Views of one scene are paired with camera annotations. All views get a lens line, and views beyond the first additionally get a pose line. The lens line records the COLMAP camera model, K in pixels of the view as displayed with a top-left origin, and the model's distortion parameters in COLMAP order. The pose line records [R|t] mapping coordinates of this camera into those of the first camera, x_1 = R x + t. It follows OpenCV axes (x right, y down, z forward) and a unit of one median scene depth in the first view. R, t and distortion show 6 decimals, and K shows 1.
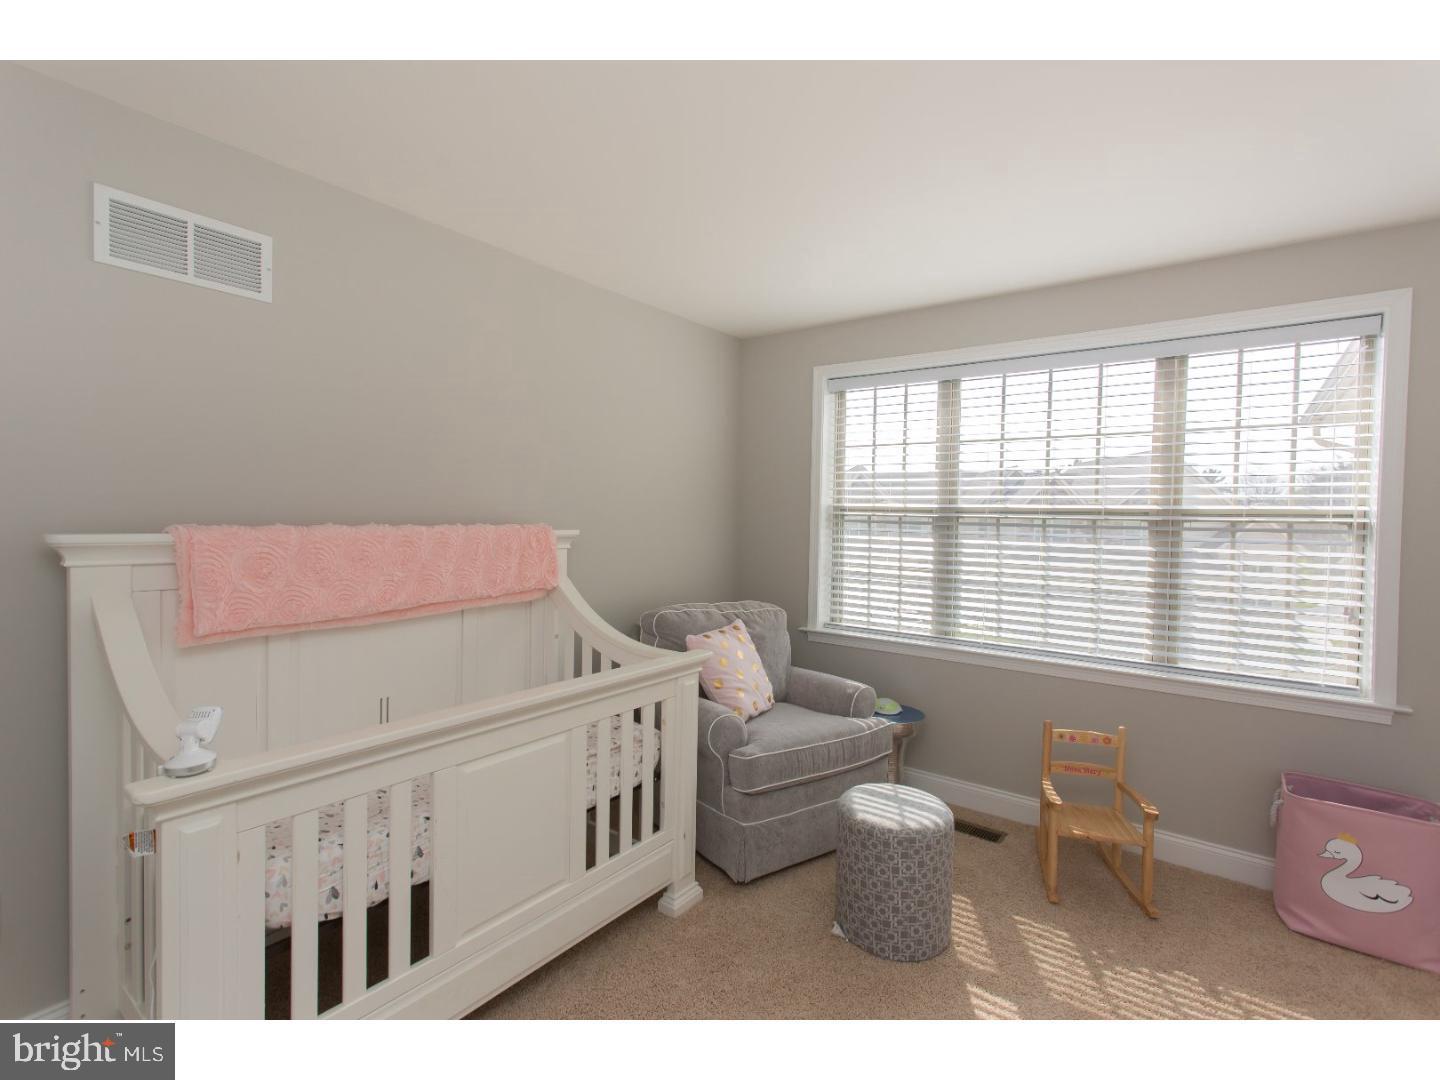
lens RADIAL K [[671.7, 0, 720.0], [0, 671.7, 540.0], [0, 0, 1]] dist [0.000128, 0.000550]
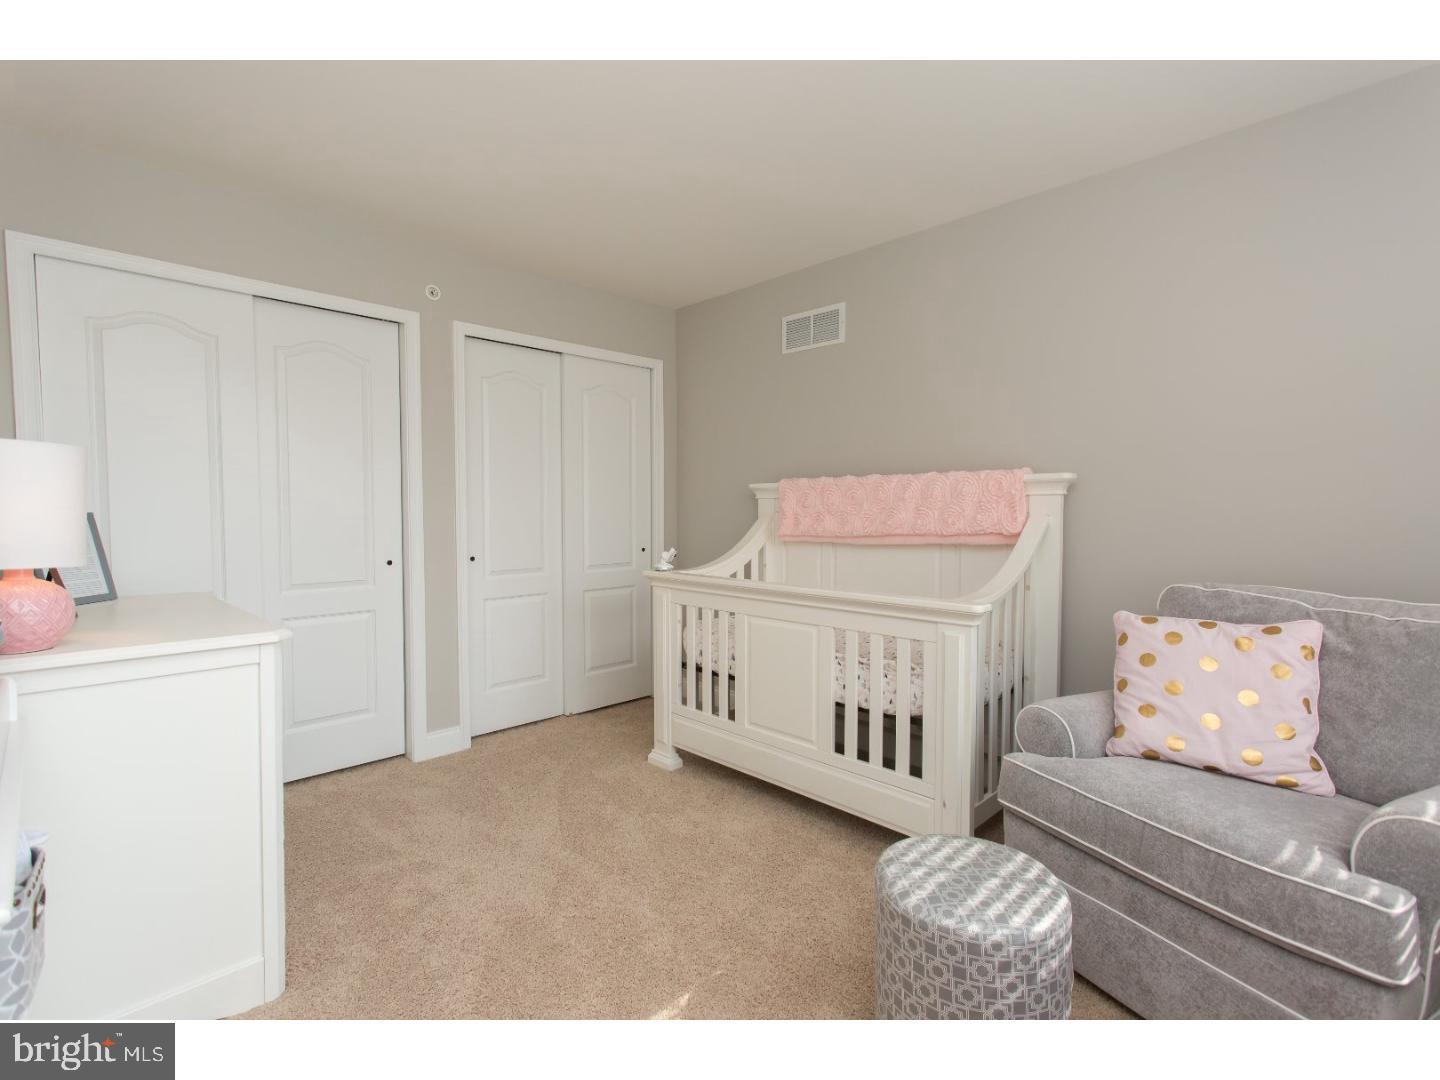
lens RADIAL K [[671.7, 0, 720.0], [0, 671.7, 540.0], [0, 0, 1]] dist [0.000128, 0.000550]
pose [[-0.136524, 0.030764, -0.990159, 1.012442], [-0.042266, 0.998427, 0.036848, 0.080328], [0.989735, 0.046880, -0.135009, 0.949288]]
